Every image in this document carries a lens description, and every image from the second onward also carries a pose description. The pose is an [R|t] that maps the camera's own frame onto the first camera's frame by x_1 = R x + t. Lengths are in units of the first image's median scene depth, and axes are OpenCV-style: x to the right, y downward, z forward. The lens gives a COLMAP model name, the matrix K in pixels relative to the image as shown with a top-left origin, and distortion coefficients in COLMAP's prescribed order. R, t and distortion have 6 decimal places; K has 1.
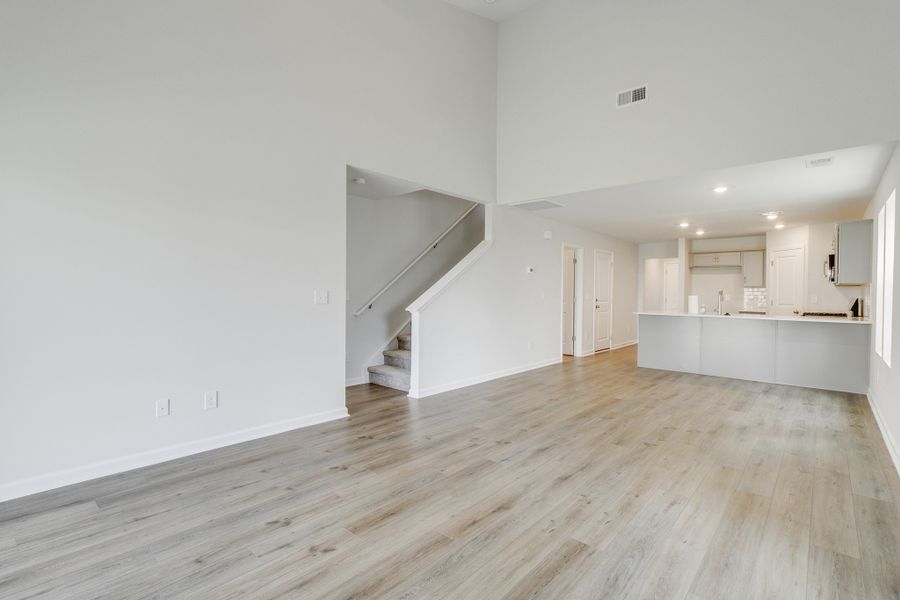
lens RADIAL K [[418.2, 0, 452.7], [0, 418.2, 299.7], [0, 0, 1]] dist [0.004251, 0.000435]
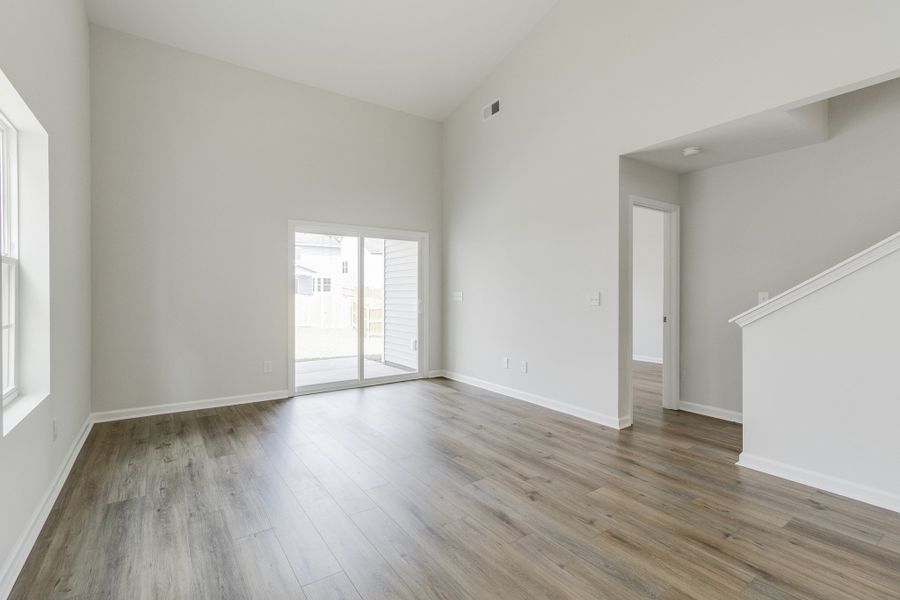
lens RADIAL K [[418.2, 0, 453.7], [0, 418.2, 298.0], [0, 0, 1]] dist [0.004251, 0.000435]
pose [[-0.228721, 0.000346, -0.973492, 0.872357], [-0.019676, 0.999794, 0.004978, -0.006702], [0.973293, 0.020293, -0.228667, 1.028930]]
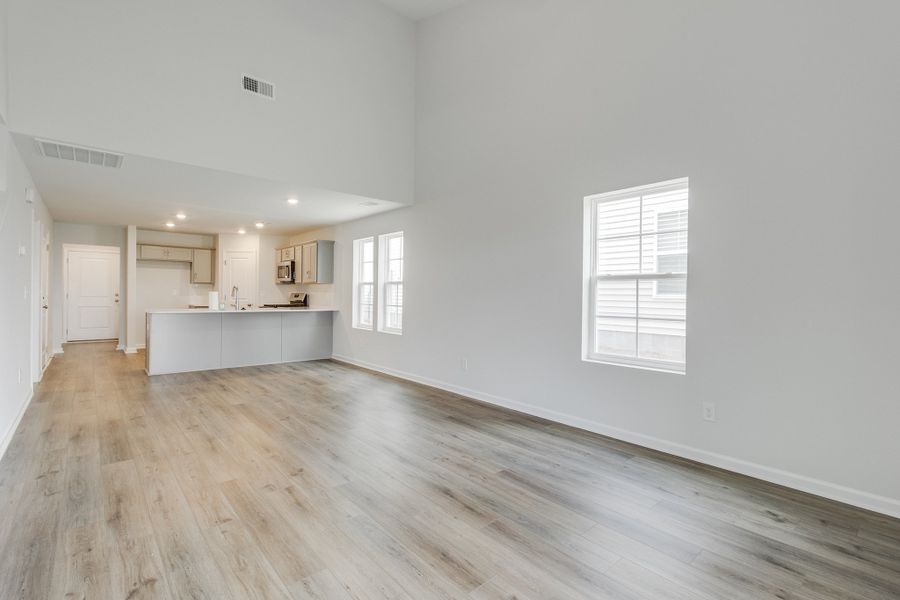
lens RADIAL K [[418.2, 0, 455.2], [0, 418.2, 294.2], [0, 0, 1]] dist [0.004251, 0.000435]
pose [[0.118755, -0.007509, 0.992895, -0.665921], [0.004359, 0.999966, 0.007041, -0.015976], [-0.992914, 0.003492, 0.118784, 0.592799]]
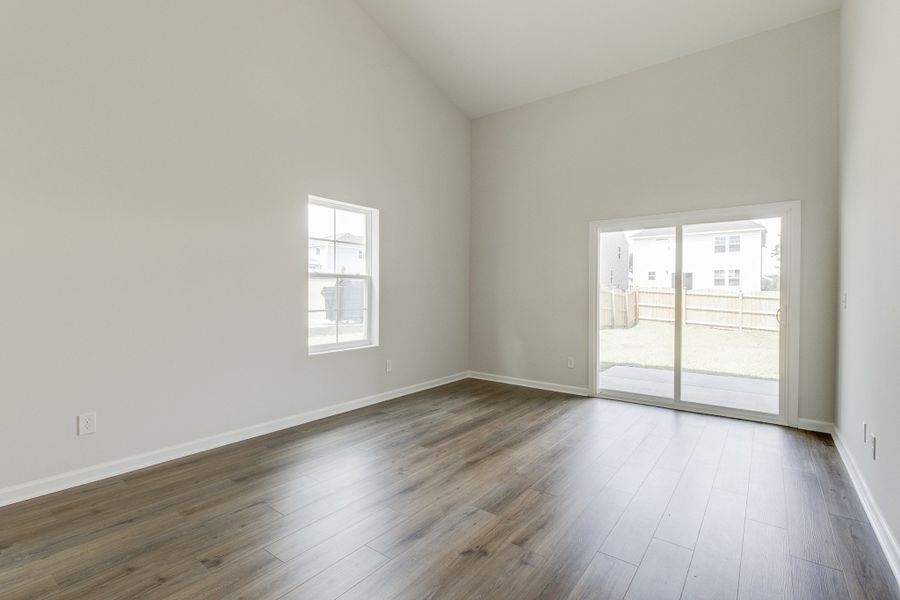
lens RADIAL K [[418.2, 0, 447.9], [0, 418.2, 295.0], [0, 0, 1]] dist [0.004251, 0.000435]
pose [[-0.997267, -0.013899, -0.072563, 0.205364], [-0.015535, 0.999637, 0.022030, -0.025623], [0.072230, 0.023097, -0.997121, 1.571624]]
